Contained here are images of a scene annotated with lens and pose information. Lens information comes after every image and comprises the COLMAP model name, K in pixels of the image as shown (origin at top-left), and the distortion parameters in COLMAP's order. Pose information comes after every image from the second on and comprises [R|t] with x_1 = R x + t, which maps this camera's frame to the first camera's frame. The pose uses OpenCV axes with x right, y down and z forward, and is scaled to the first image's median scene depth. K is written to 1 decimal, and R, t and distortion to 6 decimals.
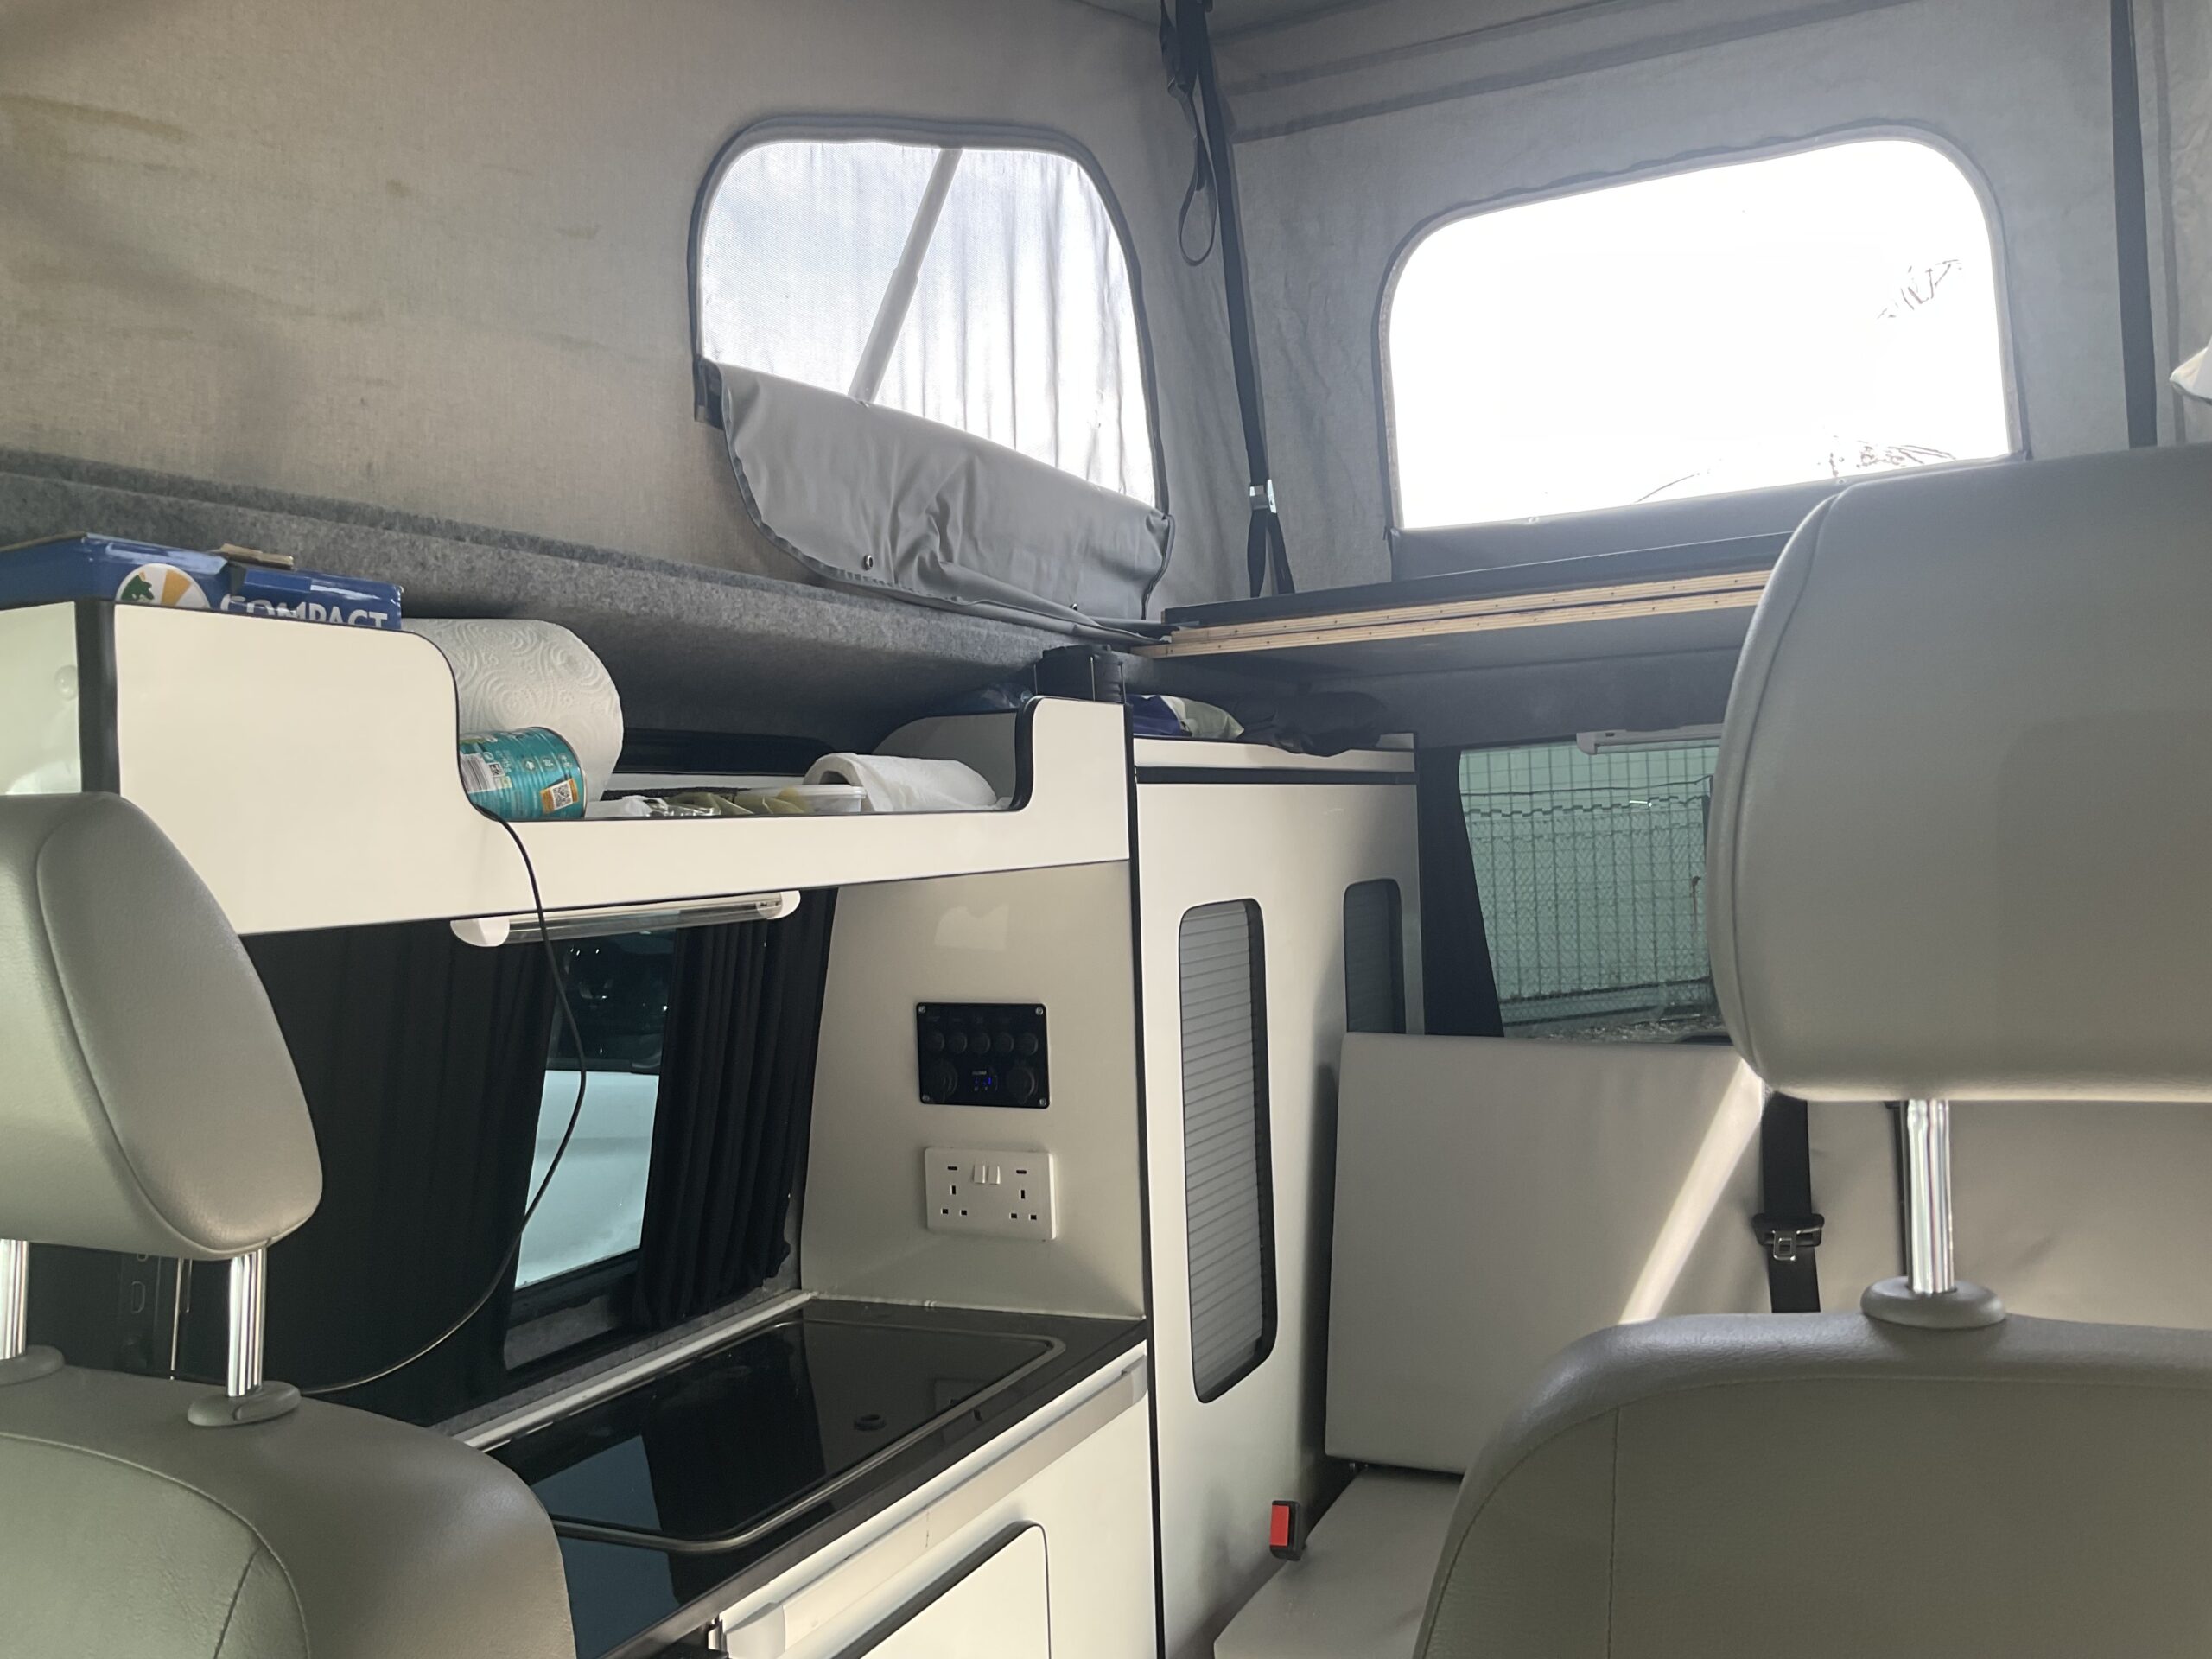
lens RADIAL K [[1822.3, 0, 1111.5], [0, 1822.3, 838.4], [0, 0, 1]] dist [0.090124, -0.153709]
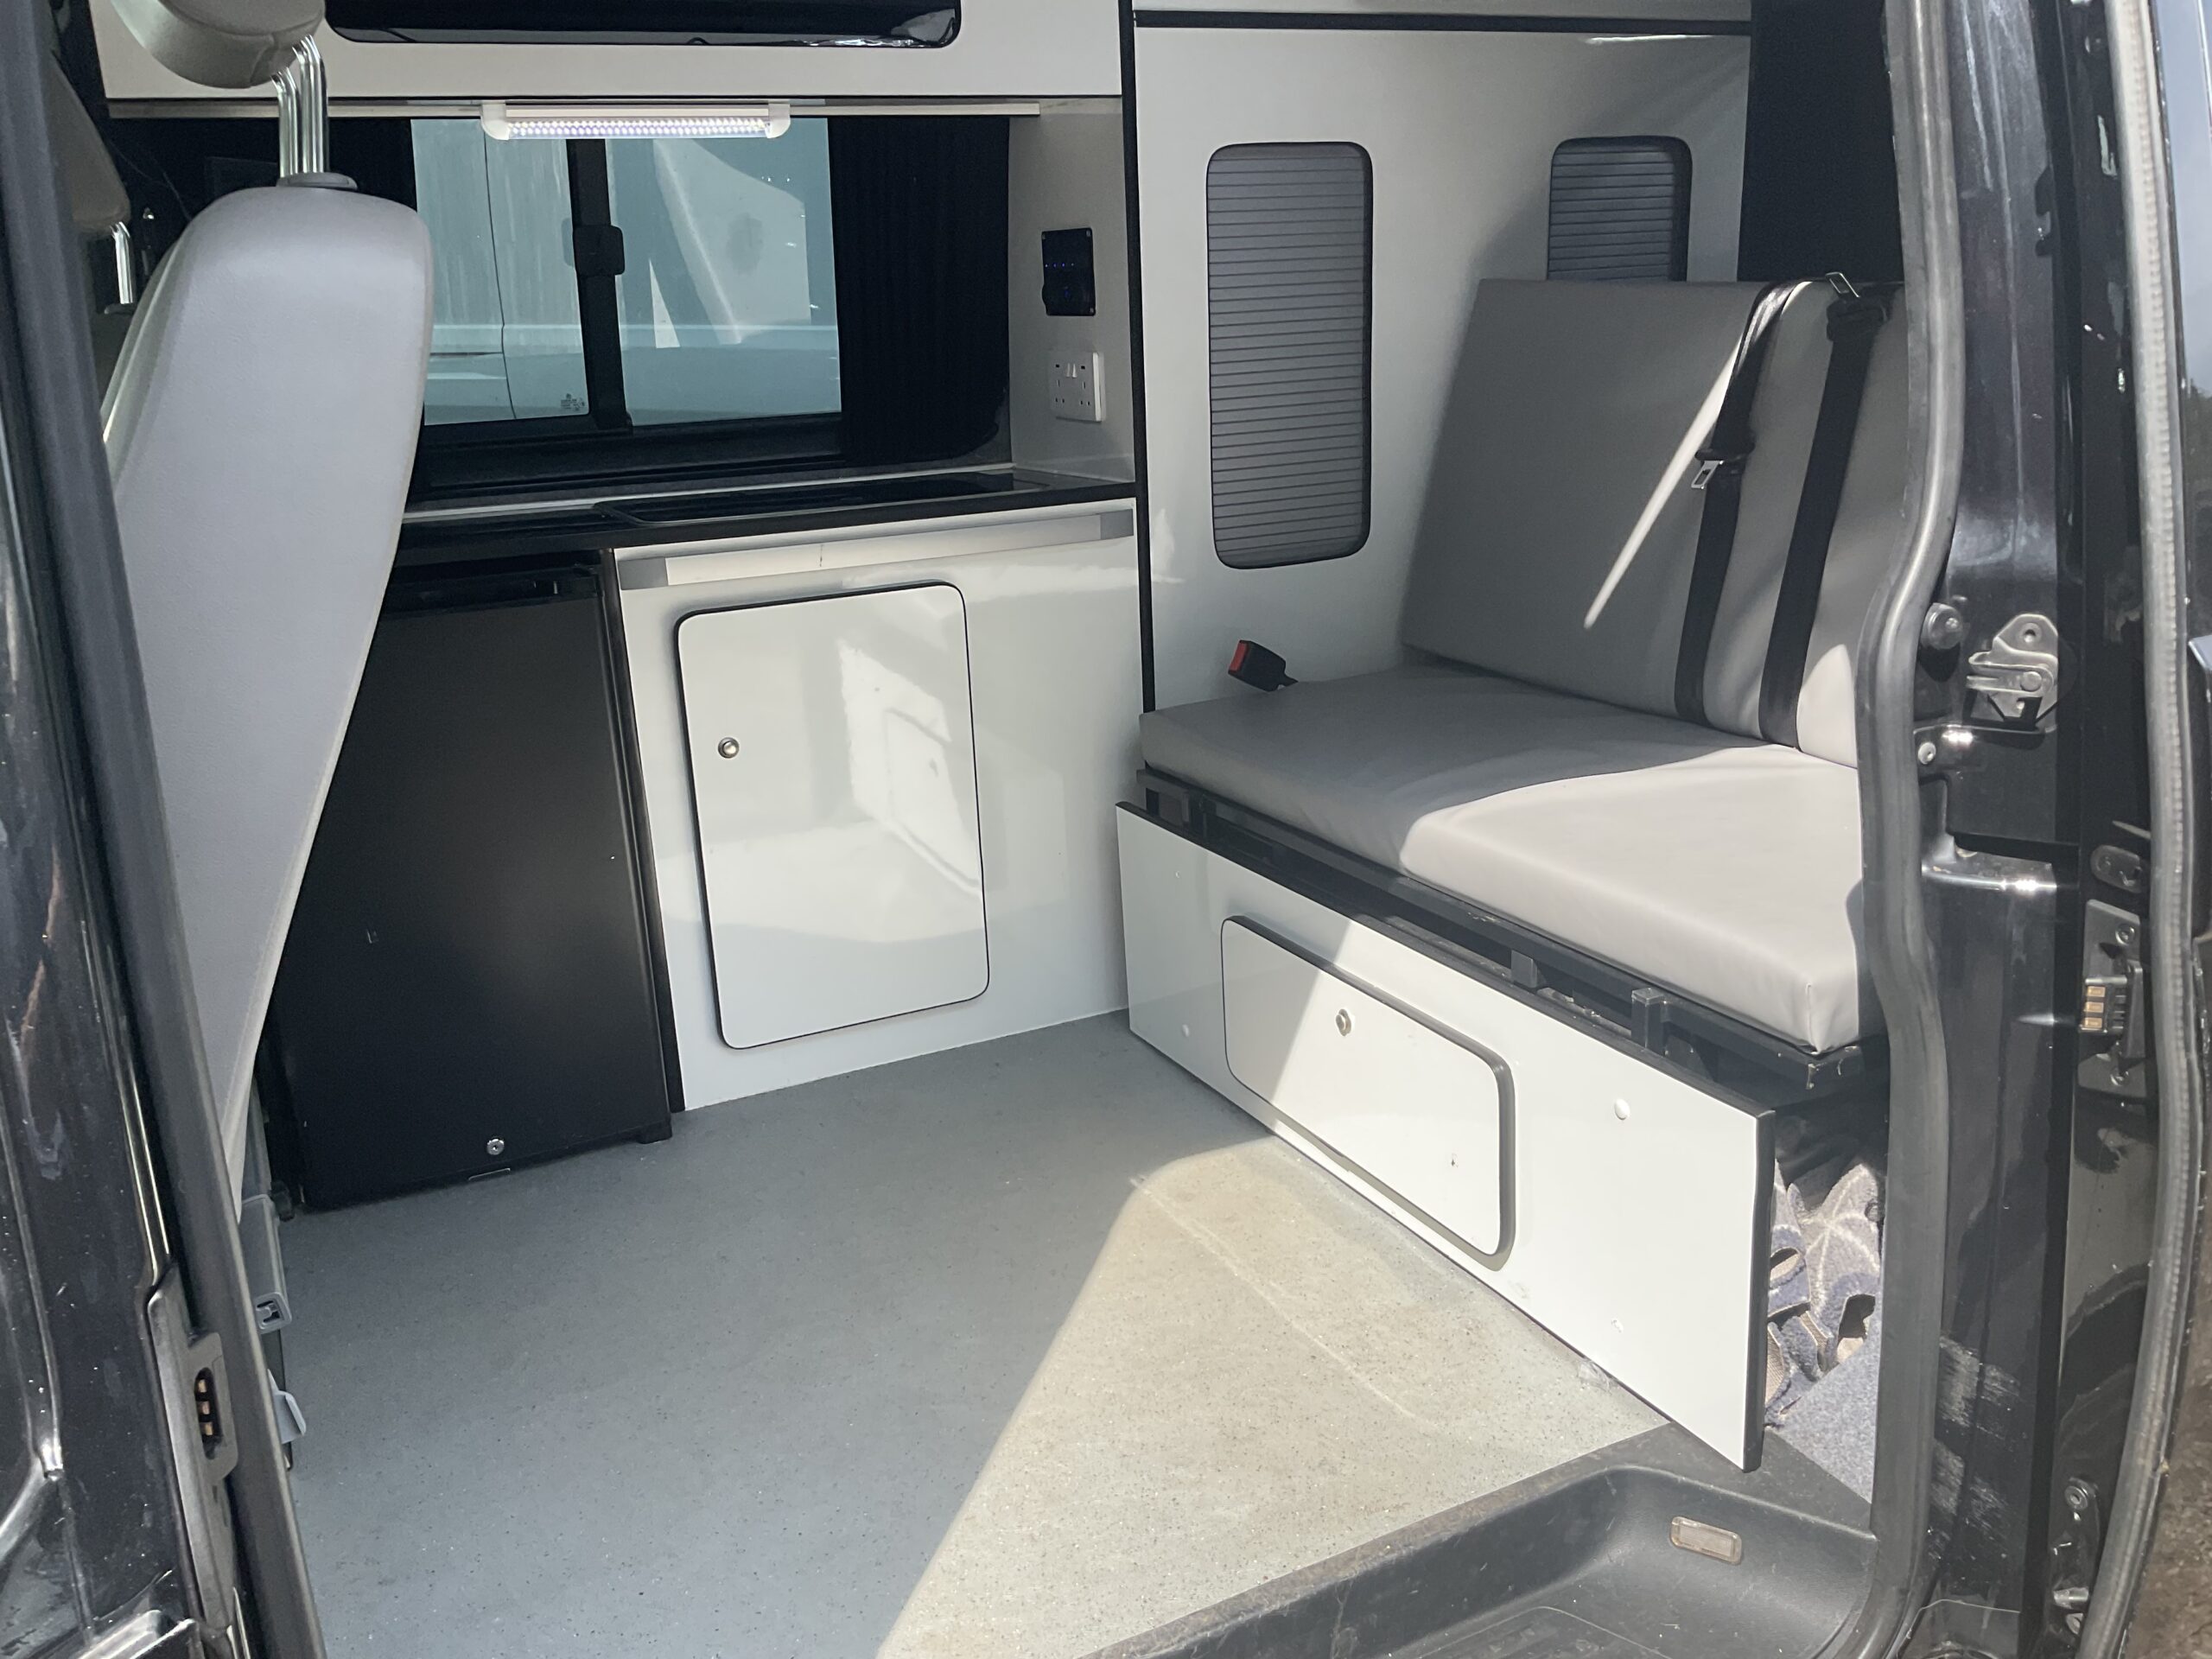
lens RADIAL K [[1822.3, 0, 1111.5], [0, 1822.3, 838.4], [0, 0, 1]] dist [0.090124, -0.153709]
pose [[0.792191, 0.183827, -0.581929, 0.774961], [0.009265, 0.949822, 0.312654, 0.093689], [0.610203, -0.253074, 0.750737, -0.043728]]
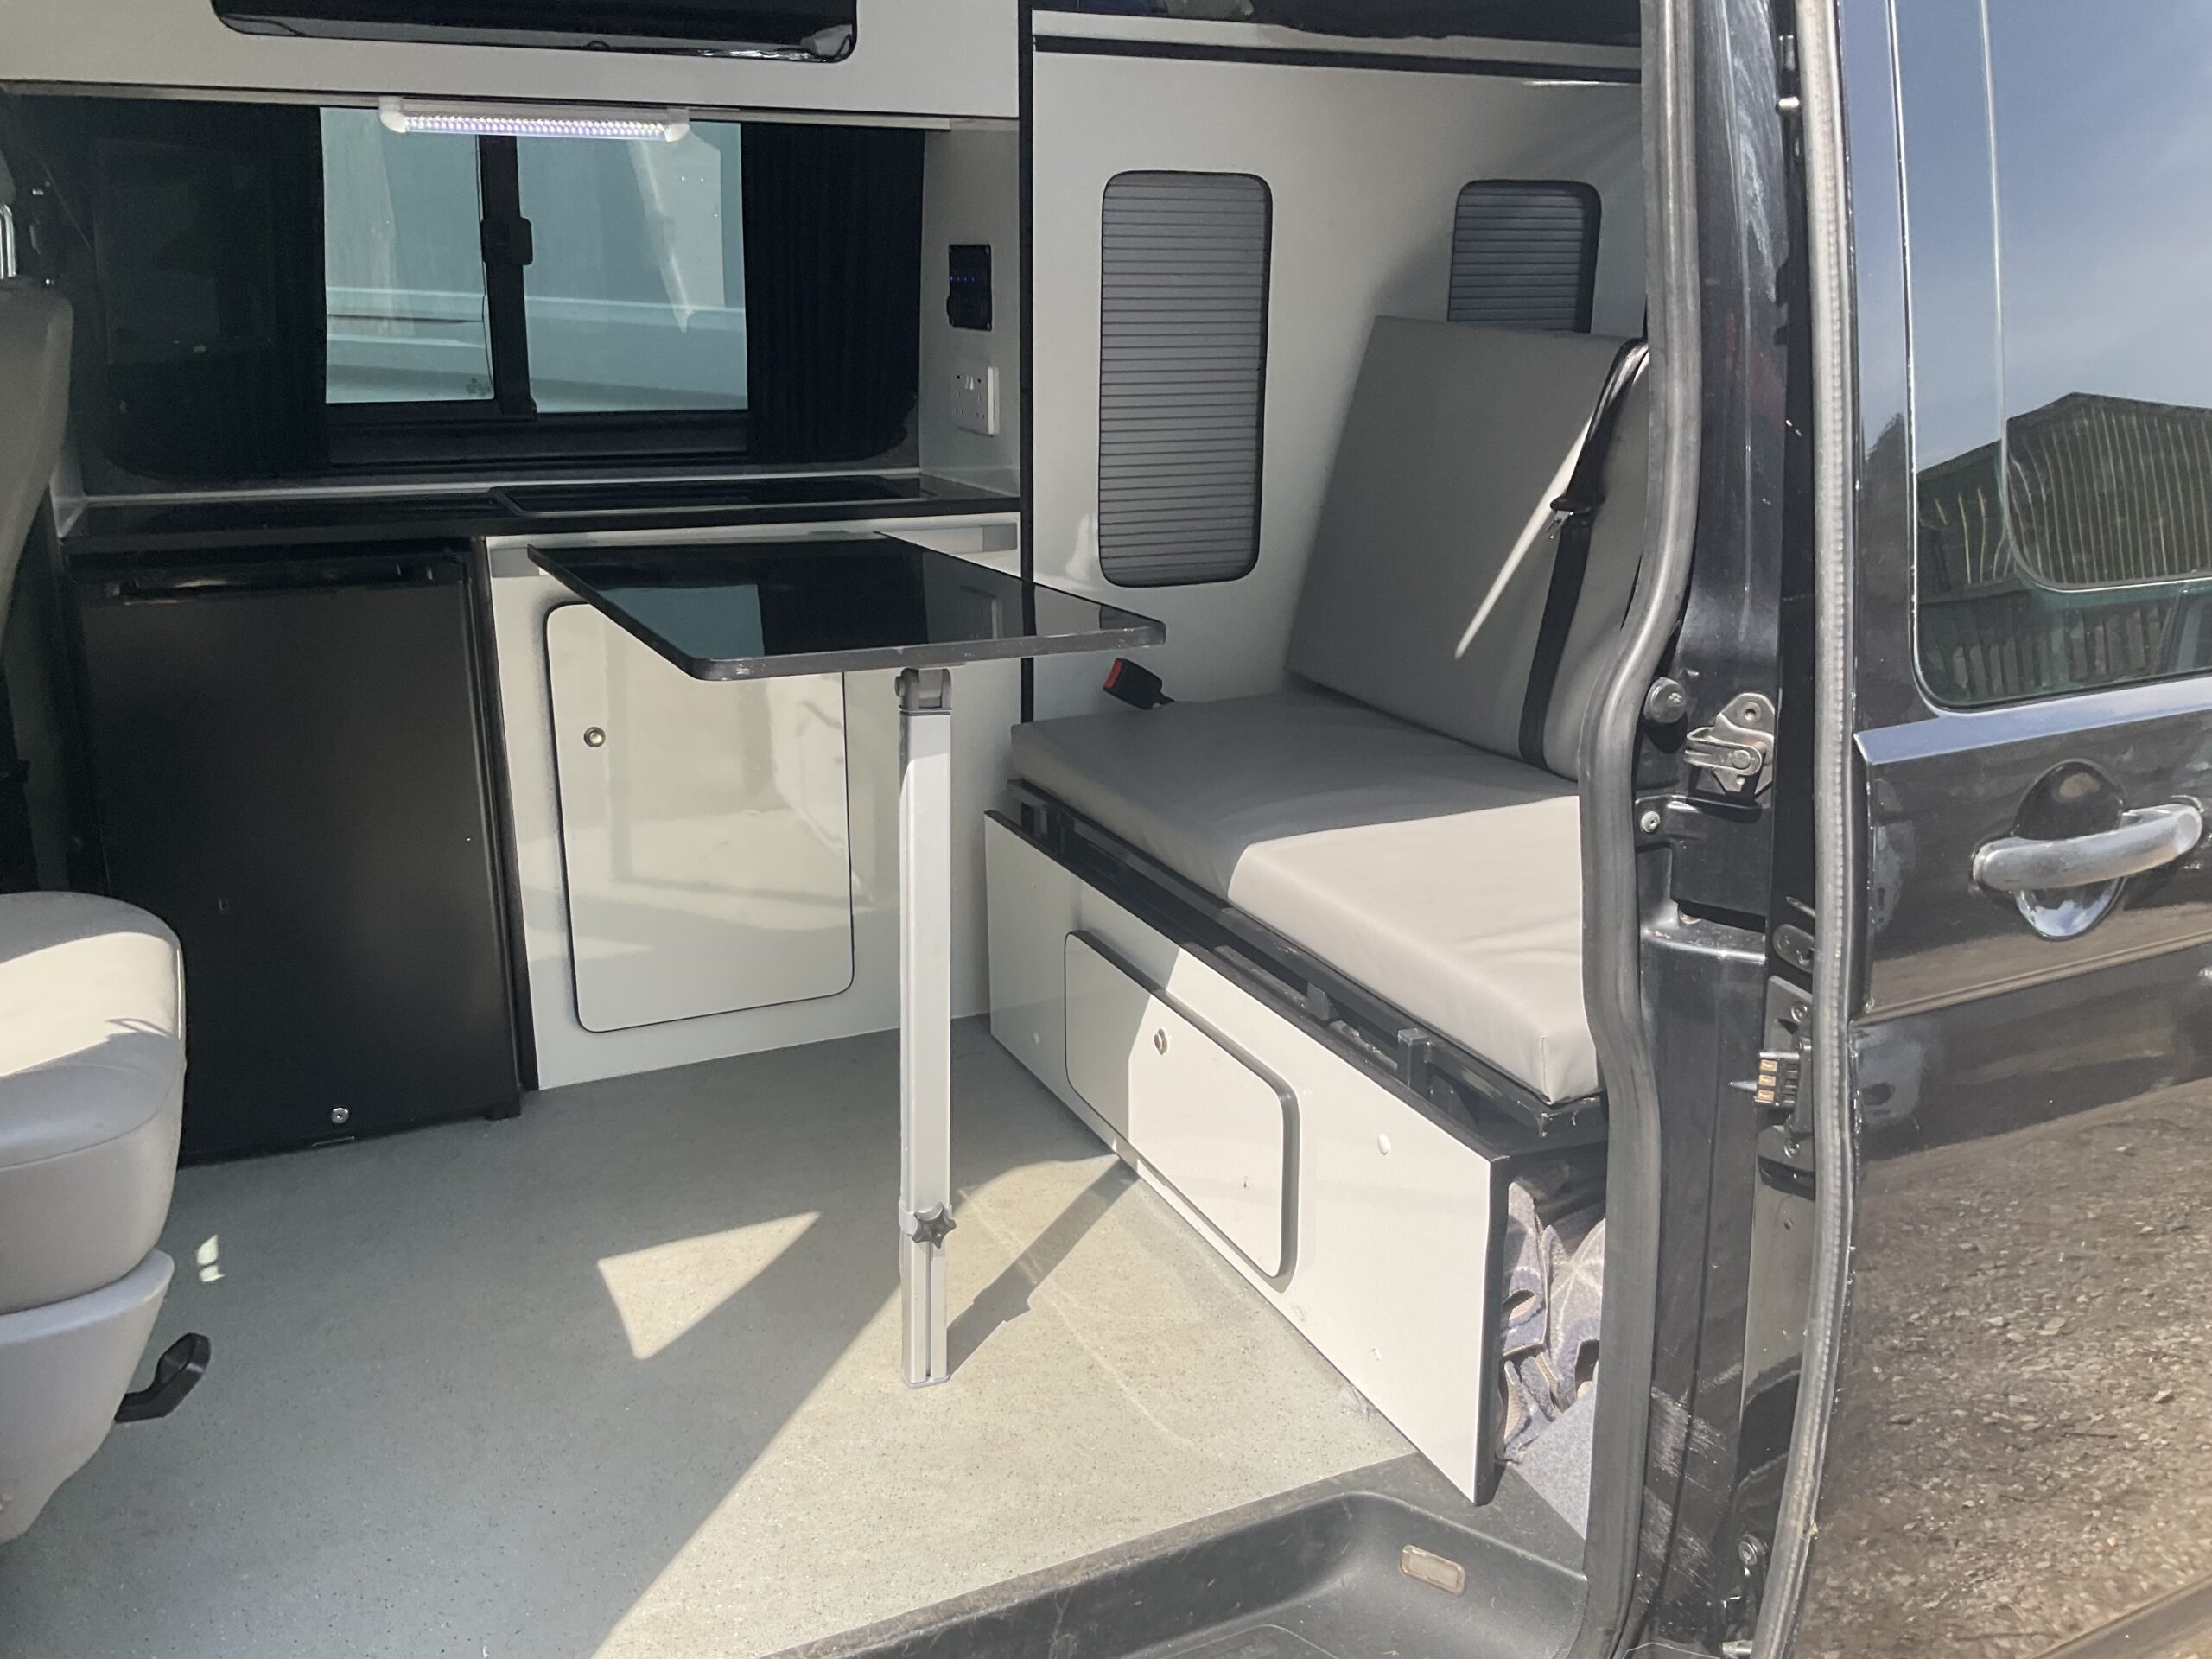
lens RADIAL K [[1813.6, 0, 1104.2], [0, 1813.6, 837.4], [0, 0, 1]] dist [0.127379, -0.286717]
pose [[0.773688, 0.231368, -0.589809, 0.863423], [-0.040245, 0.947002, 0.318696, 0.071285], [0.632287, -0.222835, 0.741996, 0.009147]]
